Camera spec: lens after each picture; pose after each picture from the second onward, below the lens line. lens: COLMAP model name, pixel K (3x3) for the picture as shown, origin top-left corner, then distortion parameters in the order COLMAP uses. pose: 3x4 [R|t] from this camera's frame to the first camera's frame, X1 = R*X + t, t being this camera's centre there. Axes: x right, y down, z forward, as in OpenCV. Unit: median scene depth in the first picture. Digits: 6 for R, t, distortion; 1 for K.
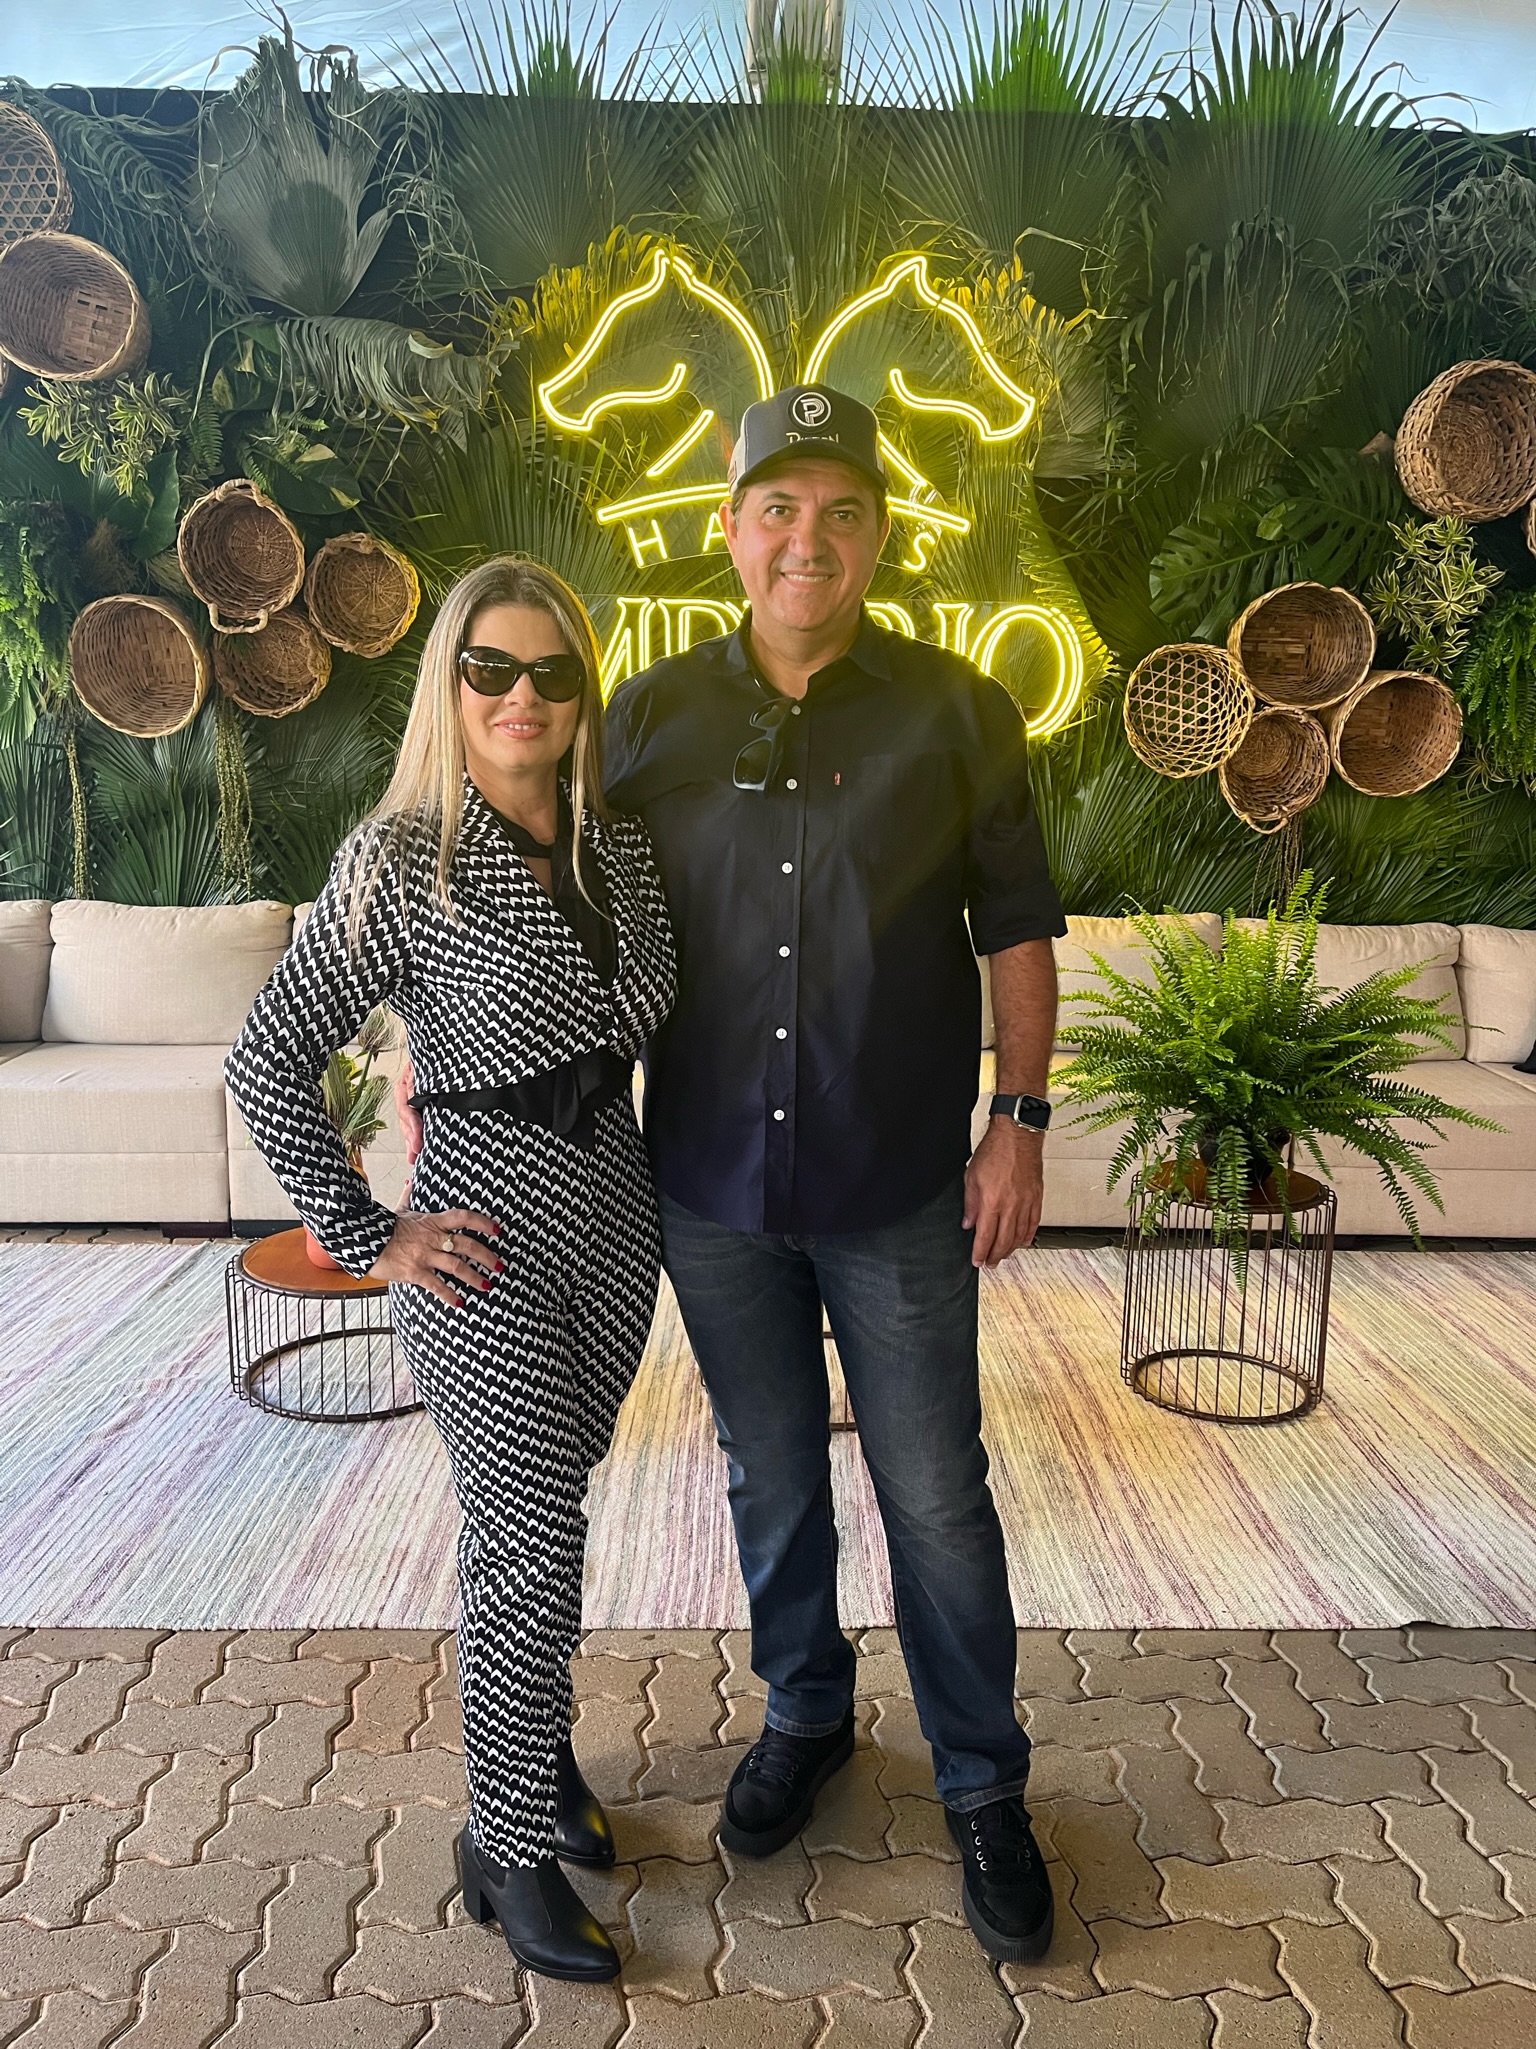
lens RADIAL K [[1577.4, 0, 791.9], [0, 1577.4, 1041.9], [0, 0, 1]] dist [0.052857, -0.060831]
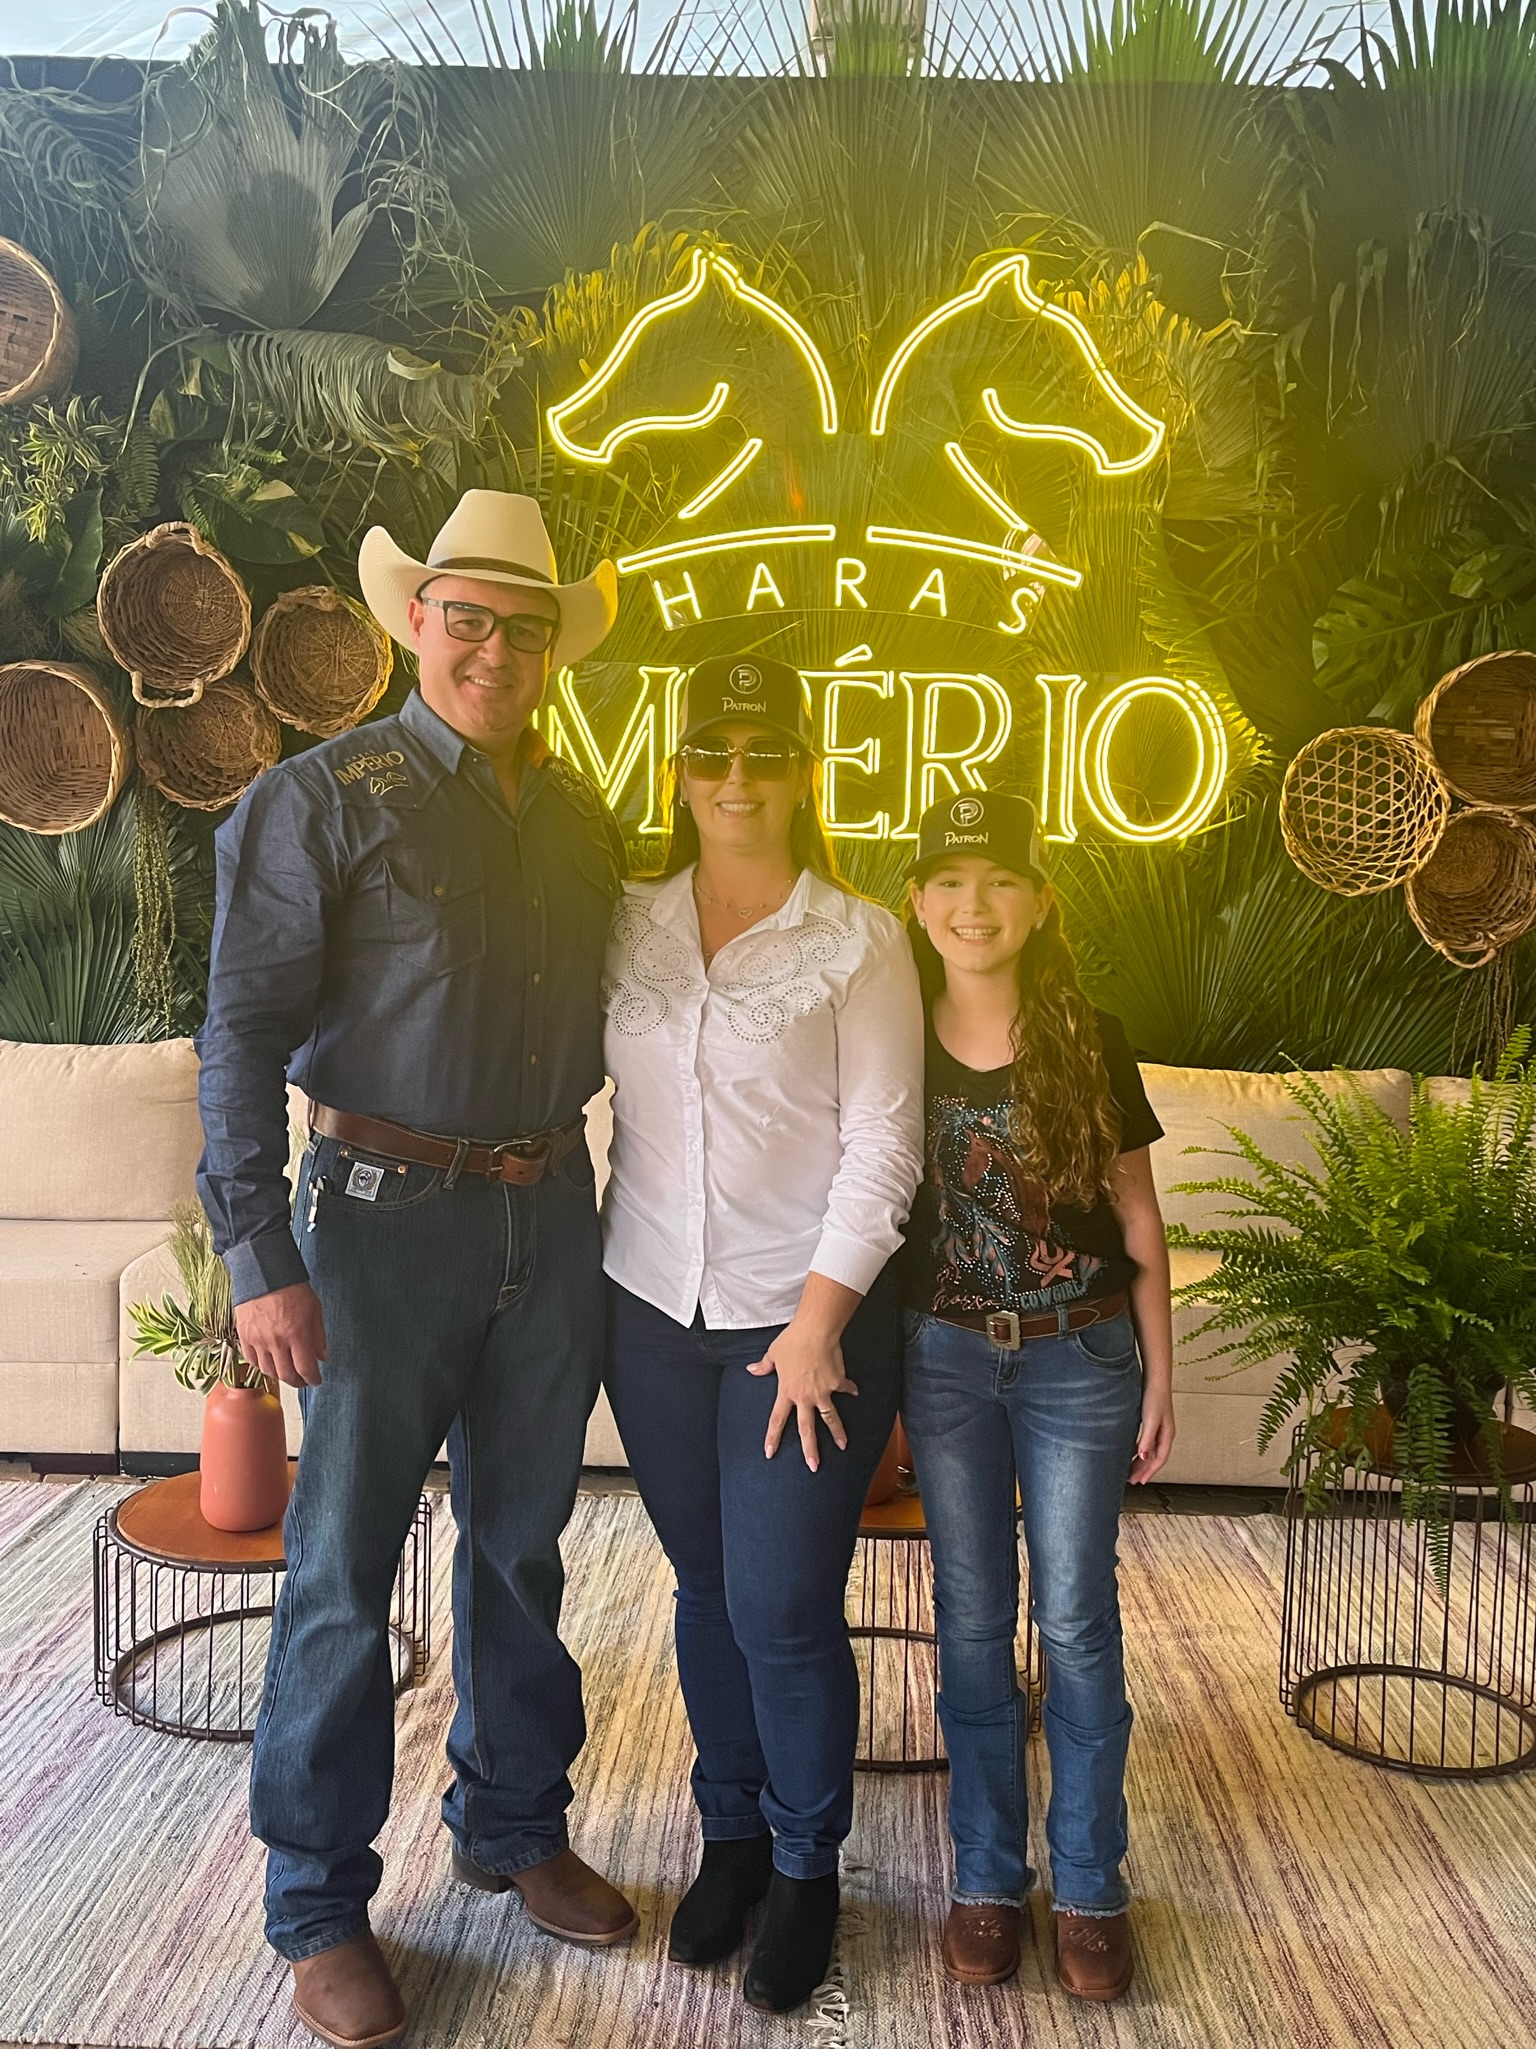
lens RADIAL K [[1984.5, 0, 782.6], [0, 1984.5, 1019.1], [0, 0, 1]] dist [0.034035, 0.000000]
pose [[0.998930, 0.012521, -0.044510, 0.009881], [-0.016590, 0.995597, -0.092262, -0.012498], [0.043159, 0.092901, 0.994739, 0.024921]]
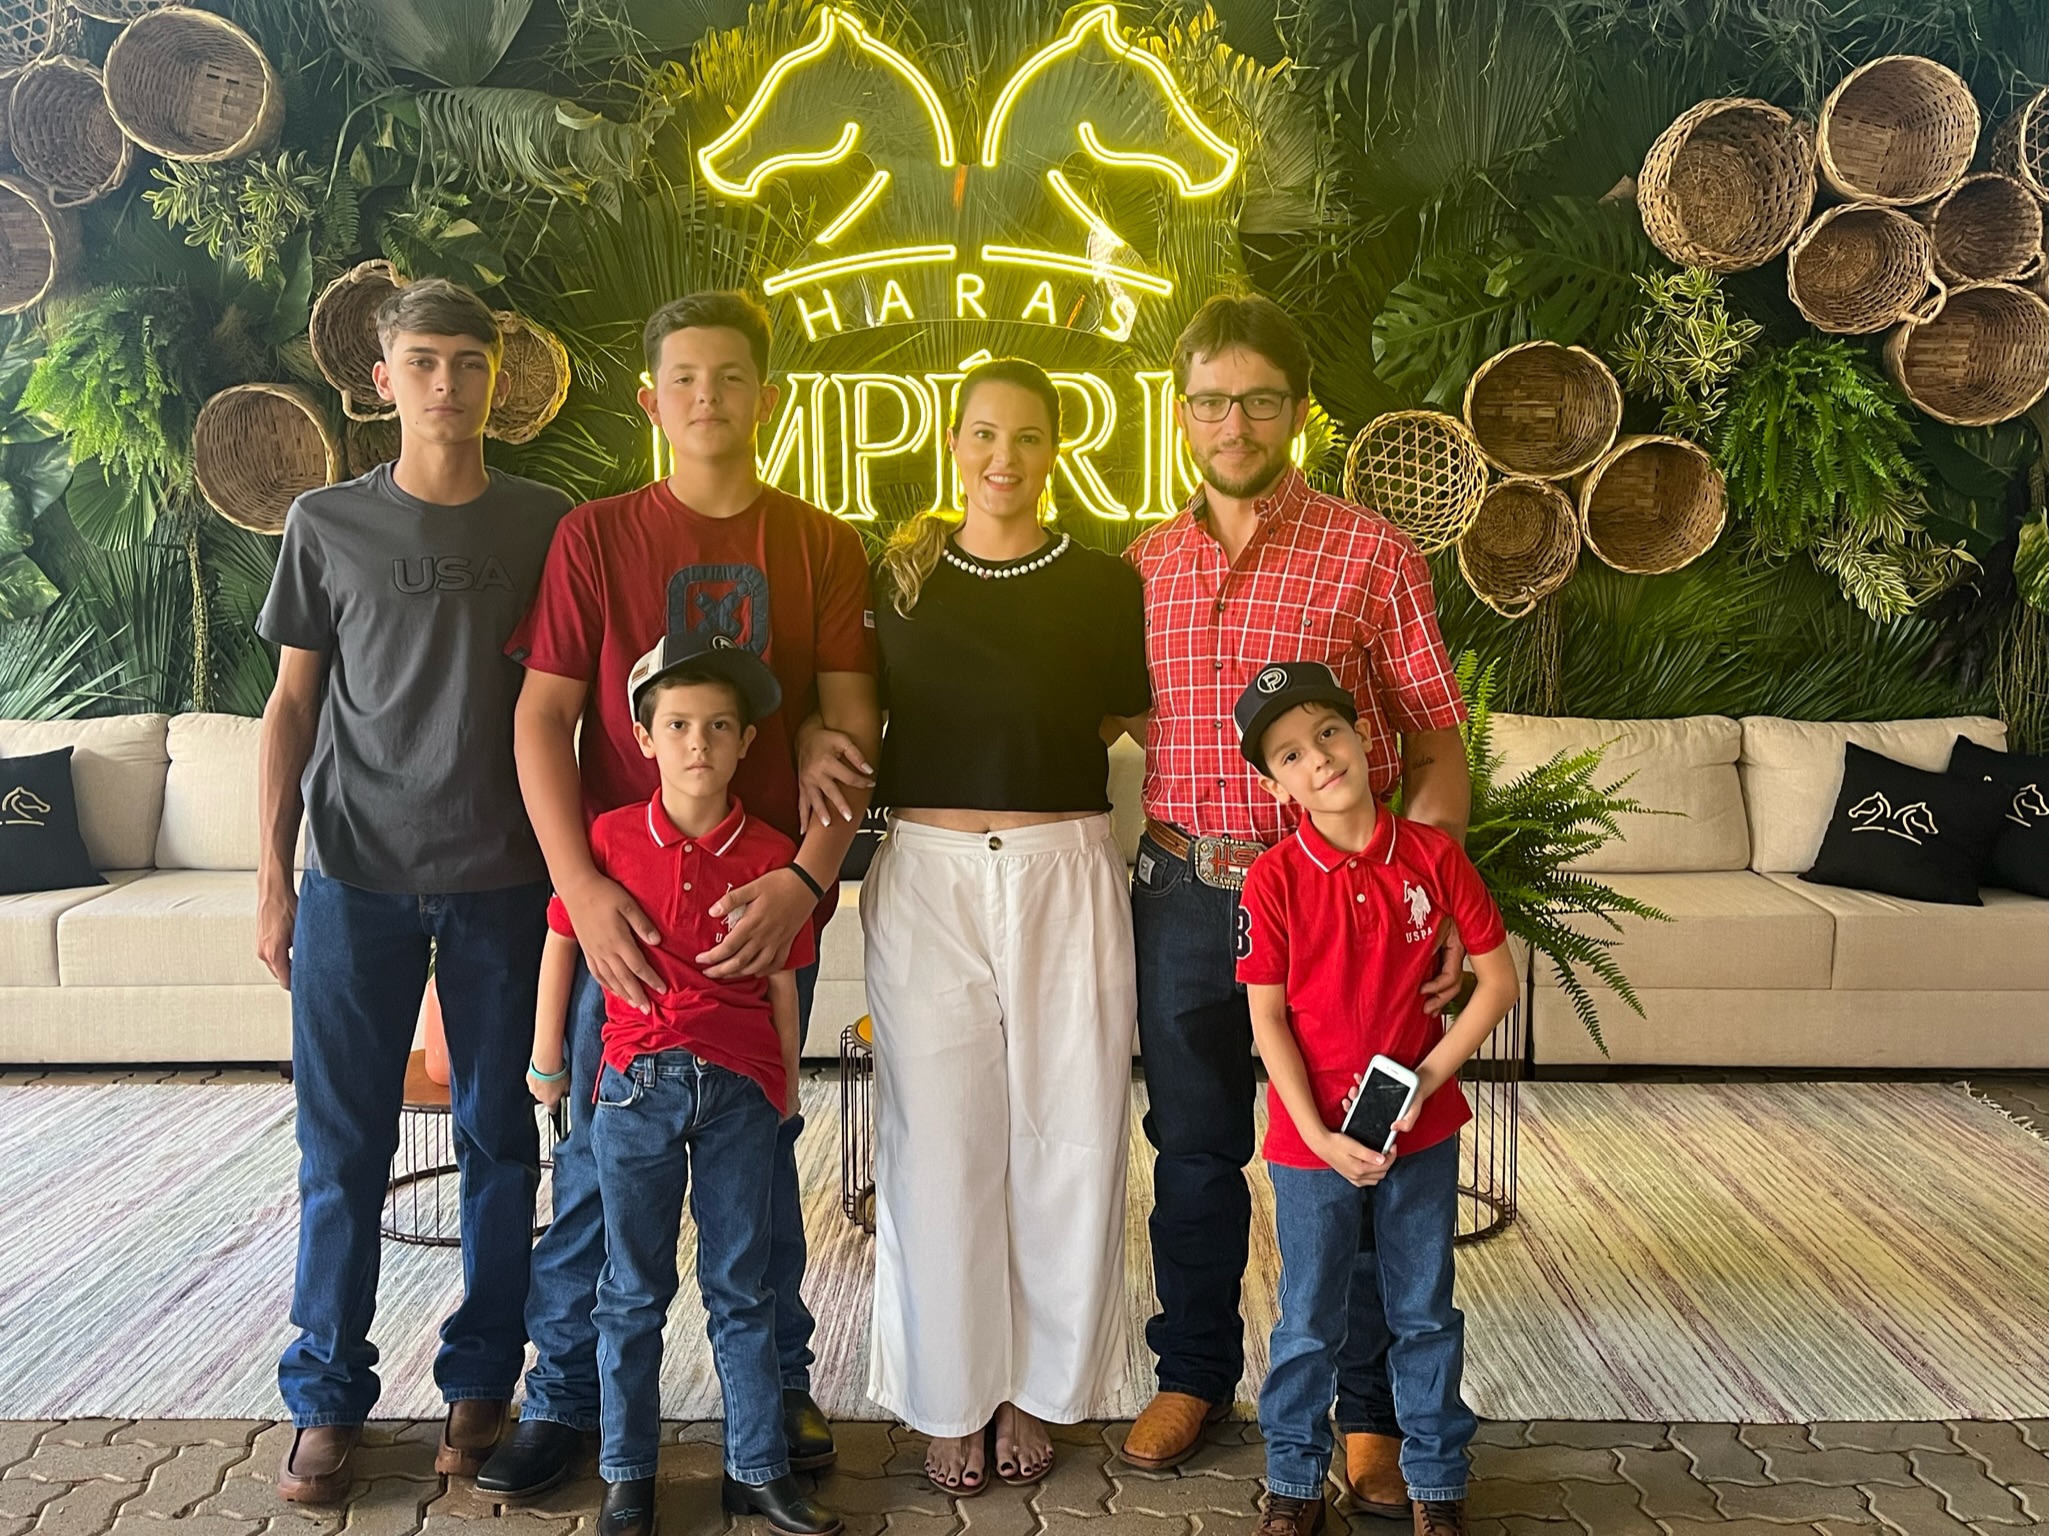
lens RADIAL K [[2019.6, 0, 1028.6], [0, 2019.6, 768.9], [0, 0, 1]] dist [0.032250, 0.000000]
pose [[0.999182, -0.014535, -0.037731, 0.073222], [0.011956, 0.997634, -0.067707, 0.028539], [0.038626, 0.067200, 0.996992, -0.147045]]
